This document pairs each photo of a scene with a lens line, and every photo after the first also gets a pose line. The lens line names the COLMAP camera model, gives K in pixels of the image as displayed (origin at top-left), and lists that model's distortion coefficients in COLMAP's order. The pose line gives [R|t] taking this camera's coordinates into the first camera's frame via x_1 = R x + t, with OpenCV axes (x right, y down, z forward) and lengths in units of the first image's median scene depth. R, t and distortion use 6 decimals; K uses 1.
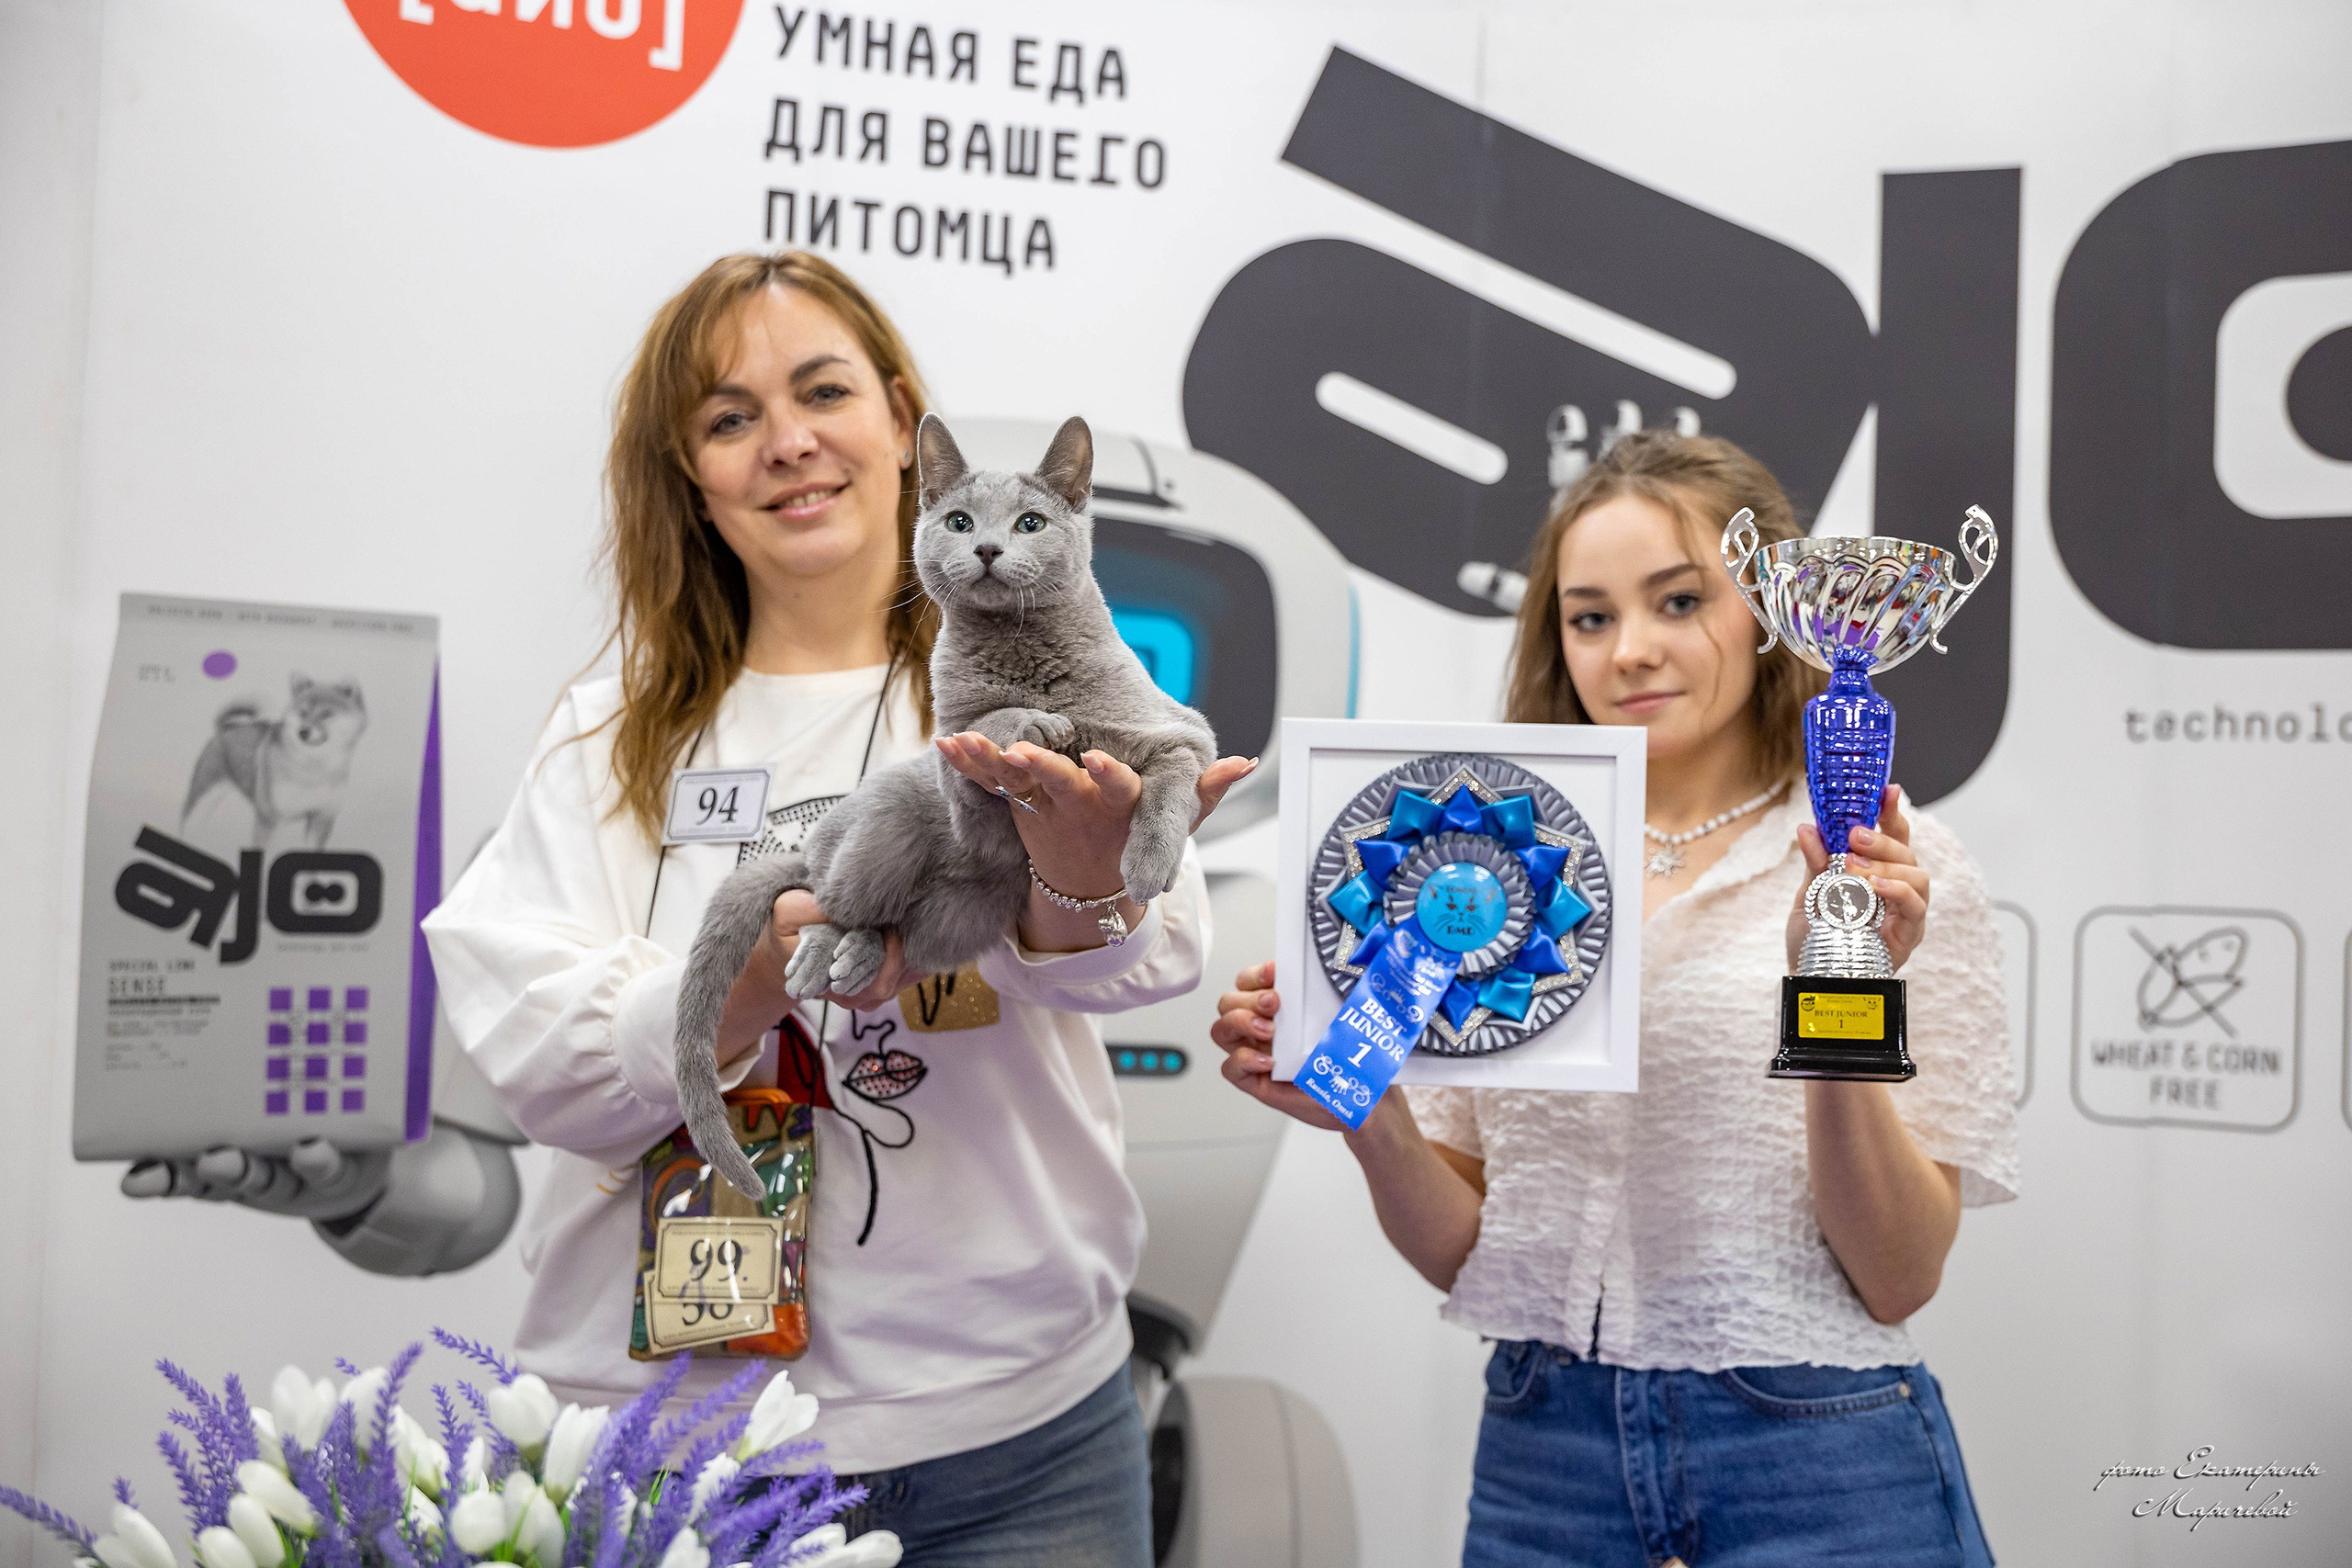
lens RADIAL K [[2764.5, 0, 1173.6], [0, 2764.5, 750.3], [0, 0, 1]] dist [-0.038887, 0.129543]
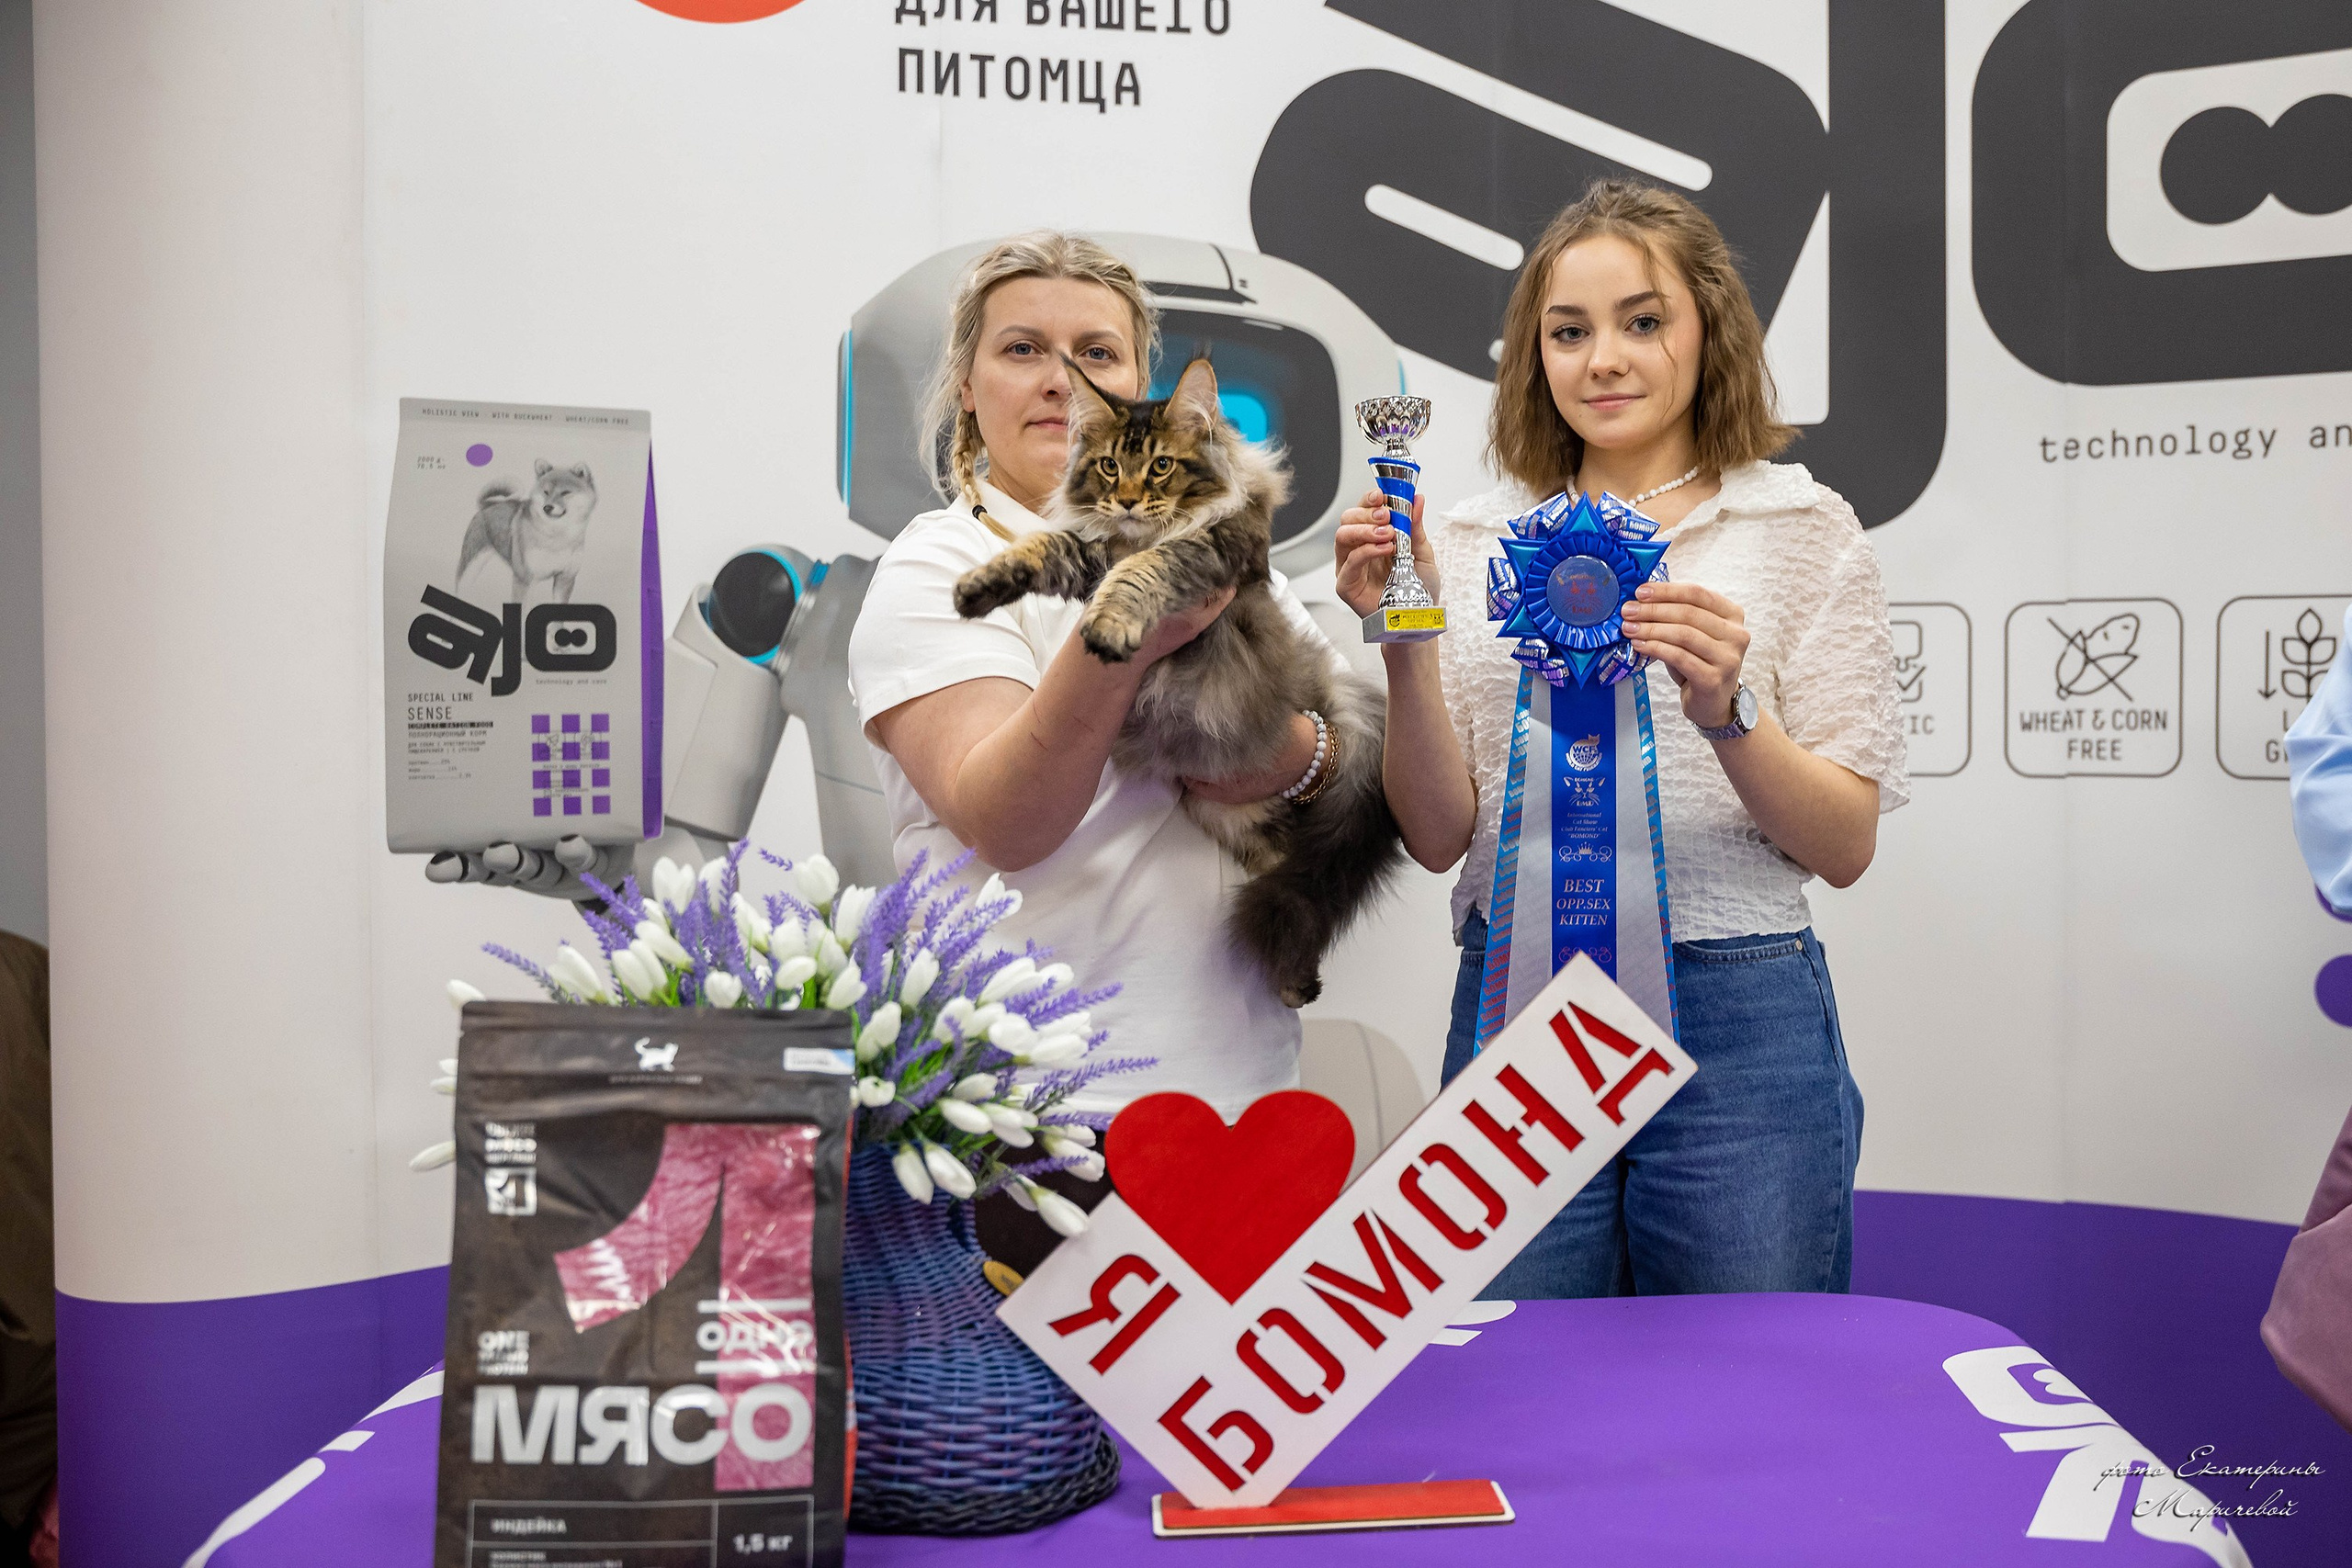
lens RADIAL K [[2689.1, 0, 1269.8], [0, 2689.1, 716.6], [0, 0, 1]] dist [-0.047591, 0.058841]
pose [[0.999209, -0.038836, -0.008568, 0.013304], [0.039220, 0.997957, 0.050425, 0.035612], [0.006592, -0.050721, 0.998691, -0.184902]]
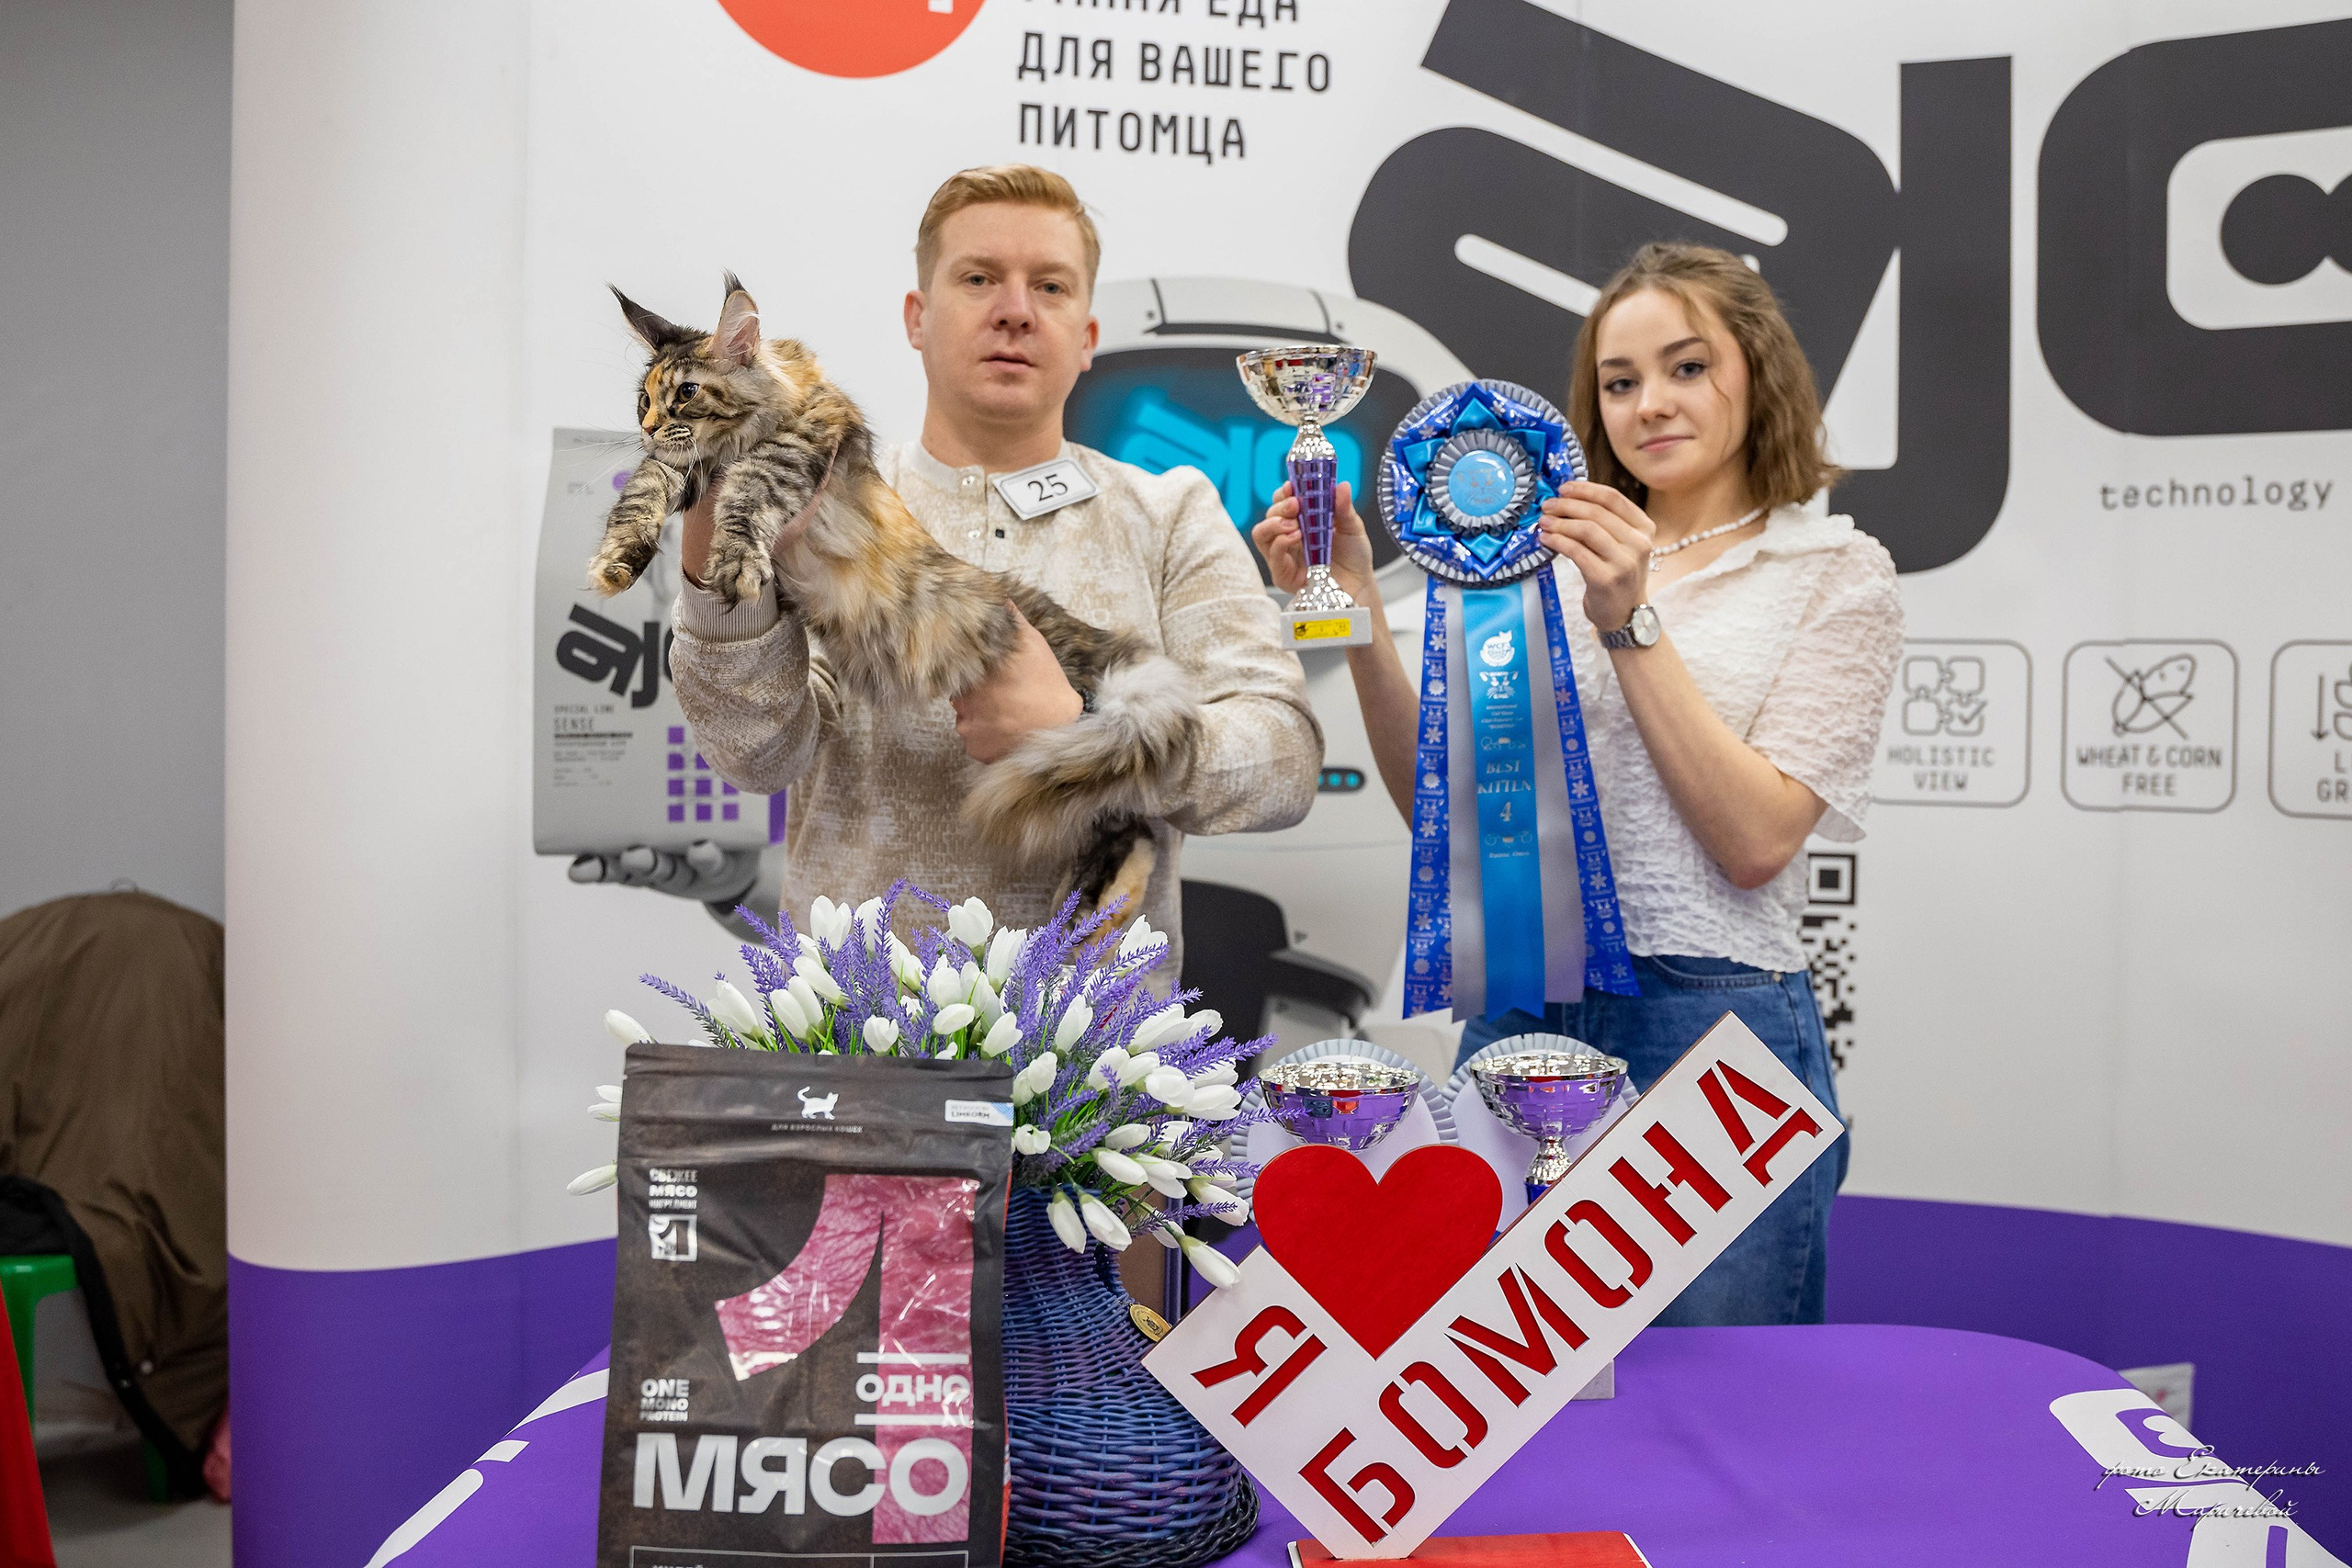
lens RADIAL K [[2434.6, 0, 1174.1], [0, 2434.6, 684.9], [0, 0, 1]] dist [-0.108111, 0.082105]
pose [[0.997973, -0.021309, -0.059973, -0.014824], [0.023687, 0.998949, 0.039231, 0.024219], [0.059074, -0.040573, 0.997429, -0.128029]]
